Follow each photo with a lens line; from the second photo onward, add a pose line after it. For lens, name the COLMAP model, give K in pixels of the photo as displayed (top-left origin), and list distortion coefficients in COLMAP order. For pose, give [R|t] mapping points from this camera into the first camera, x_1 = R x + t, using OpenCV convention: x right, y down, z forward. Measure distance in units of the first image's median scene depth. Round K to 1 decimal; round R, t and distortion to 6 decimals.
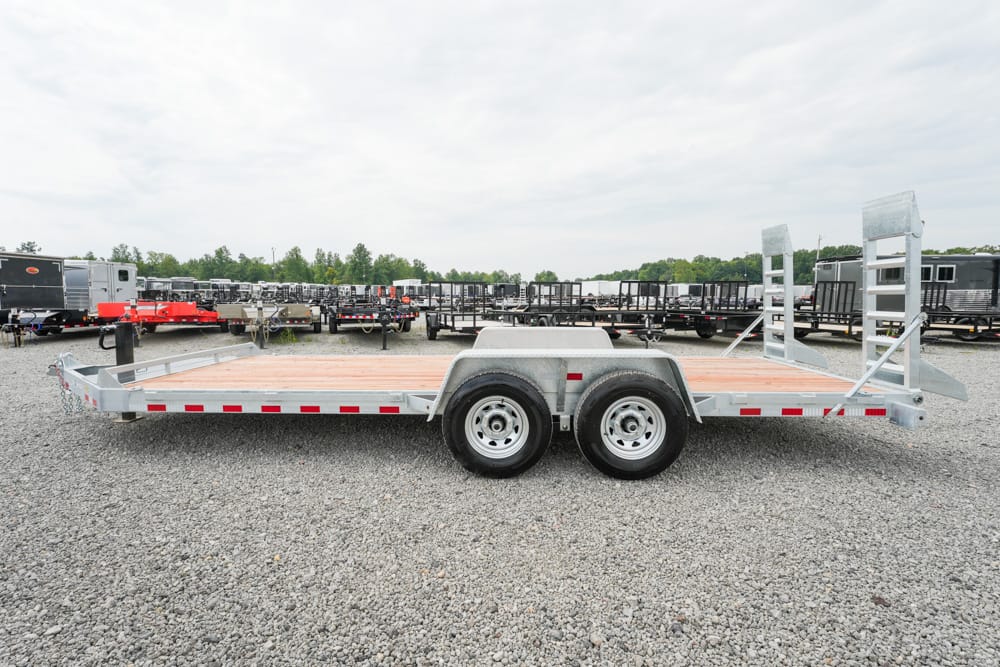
lens RADIAL K [[439.7, 0, 497.3], [0, 439.7, 334.7], [0, 0, 1]] dist [-0.025829, 0.000113]
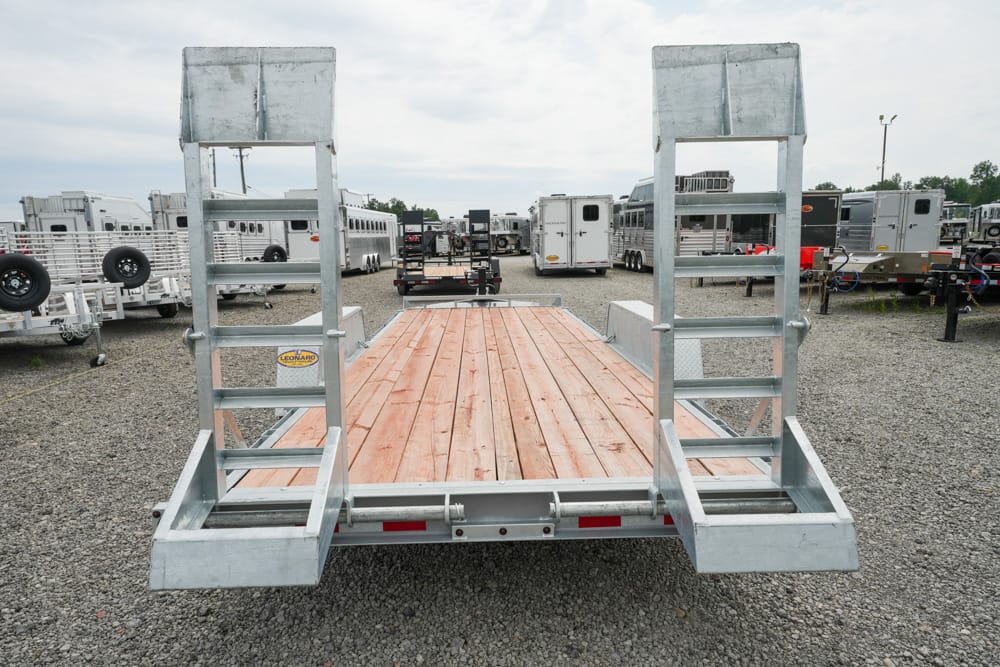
lens RADIAL K [[636.3, 0, 499.3], [0, 636.3, 339.7], [0, 0, 1]] dist [0.018770, -0.000285]
pose [[0.058304, 0.155236, -0.986155, 0.135559], [-0.070693, 0.985998, 0.151032, -0.013193], [0.995793, 0.060908, 0.068462, 0.104683]]
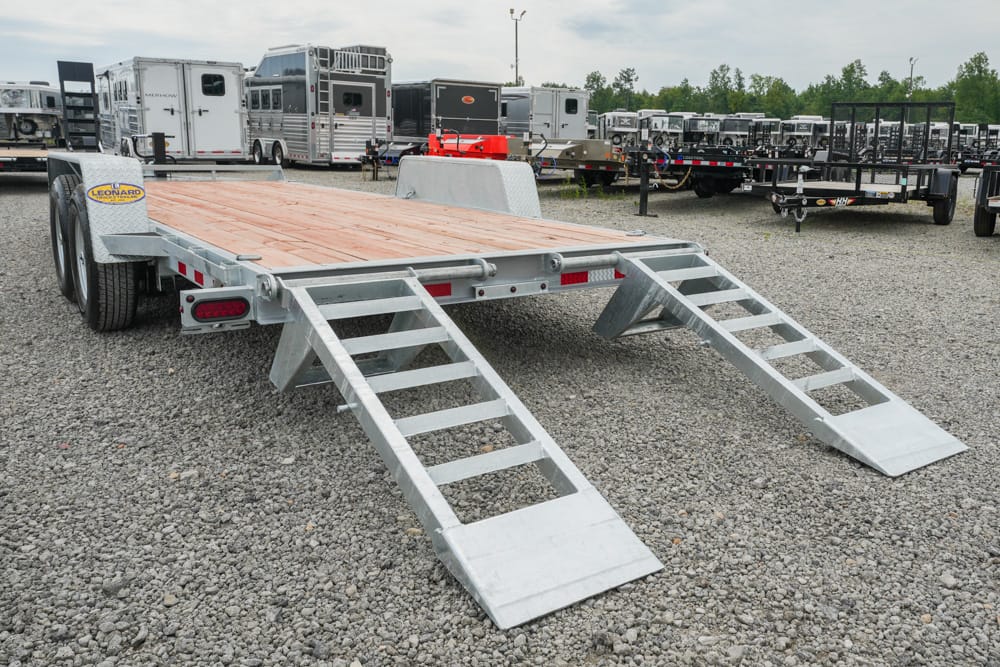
lens RADIAL K [[819.4, 0, 582.4], [0, 819.4, 280.8], [0, 0, 1]] dist [0.017774, -0.002638]
pose [[0.628372, 0.143843, -0.764498, 0.153960], [-0.090548, 0.989600, 0.111771, 0.001186], [0.772625, -0.001011, 0.634862, 0.059127]]
